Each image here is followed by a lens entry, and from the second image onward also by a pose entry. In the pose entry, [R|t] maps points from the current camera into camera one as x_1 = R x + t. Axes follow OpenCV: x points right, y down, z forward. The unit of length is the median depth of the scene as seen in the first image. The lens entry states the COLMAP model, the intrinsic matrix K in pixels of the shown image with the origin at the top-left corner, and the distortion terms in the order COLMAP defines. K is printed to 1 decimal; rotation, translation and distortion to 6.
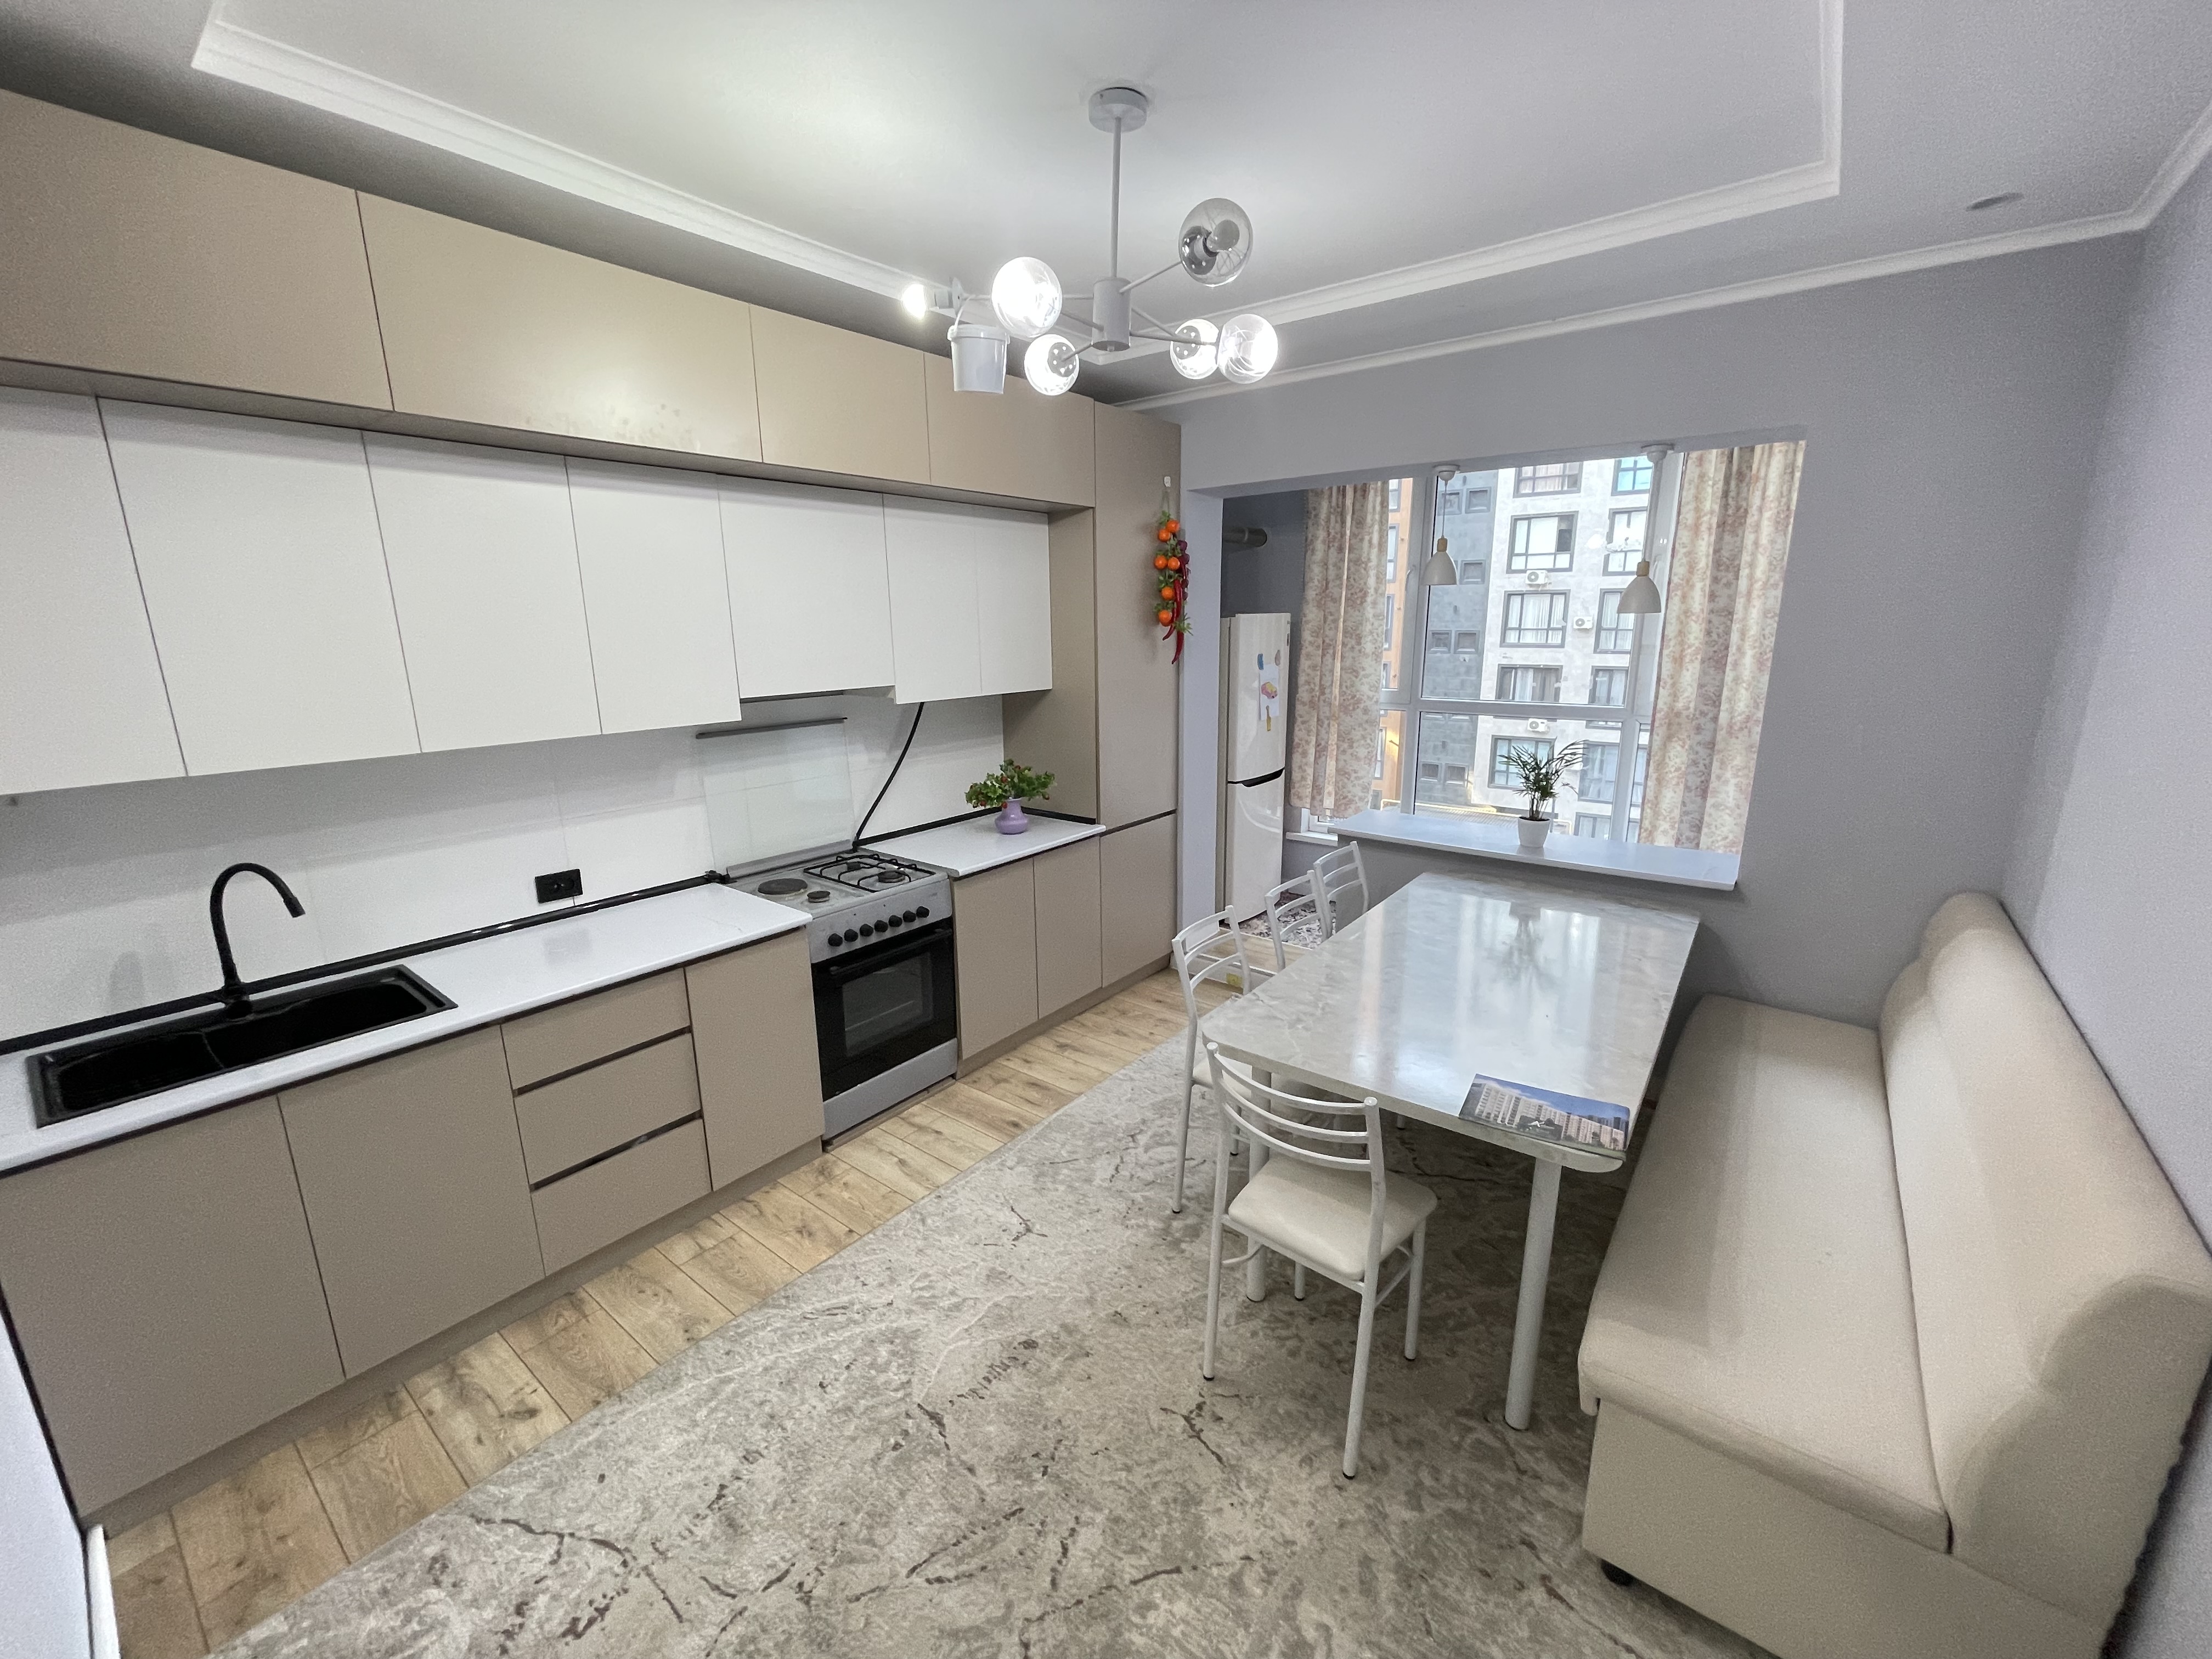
lens RADIAL K [[893.9, 0, 1102.8], [0, 893.9, 824.2], [0, 0, 1]] dist [-0.000957, -0.001100]
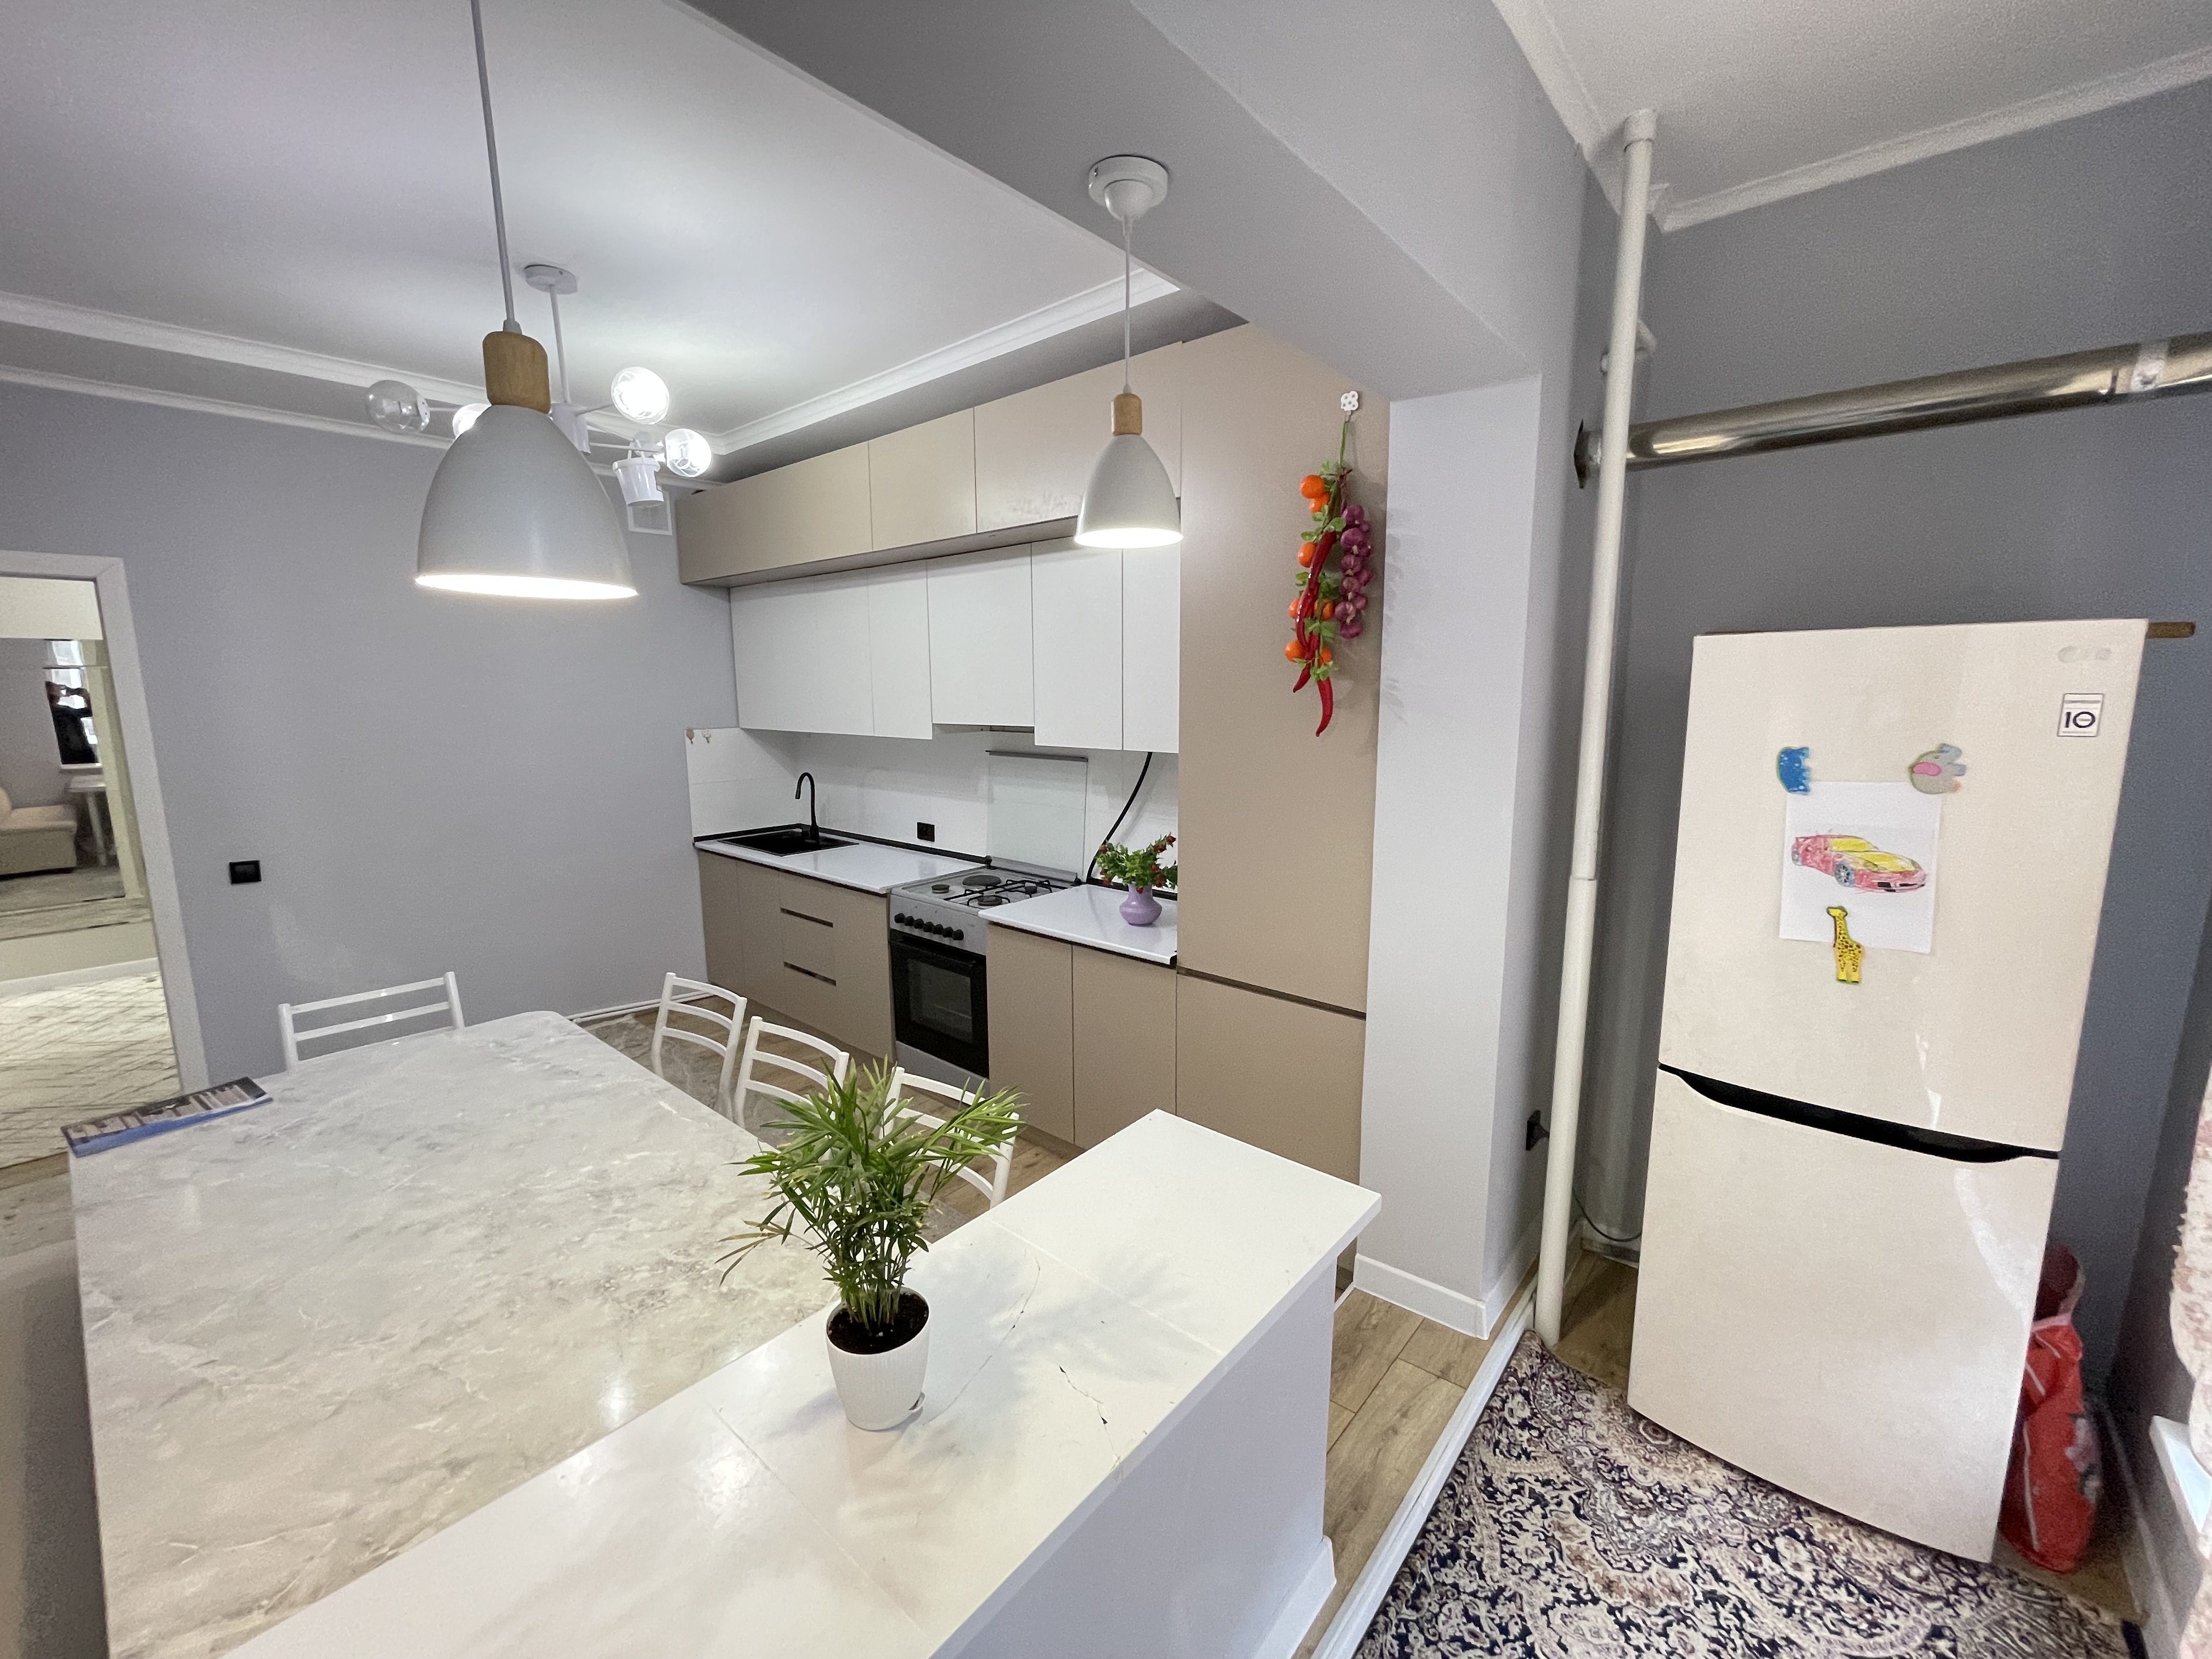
lens RADIAL K [[893.9, 0, 1108.8], [0, 893.9, 827.9], [0, 0, 1]] dist [-0.000957, -0.001100]
pose [[-0.046719, 0.169089, -0.984493, 0.720713], [-0.219105, 0.959833, 0.175251, -0.220926], [0.974582, 0.223895, -0.007794, 1.018445]]
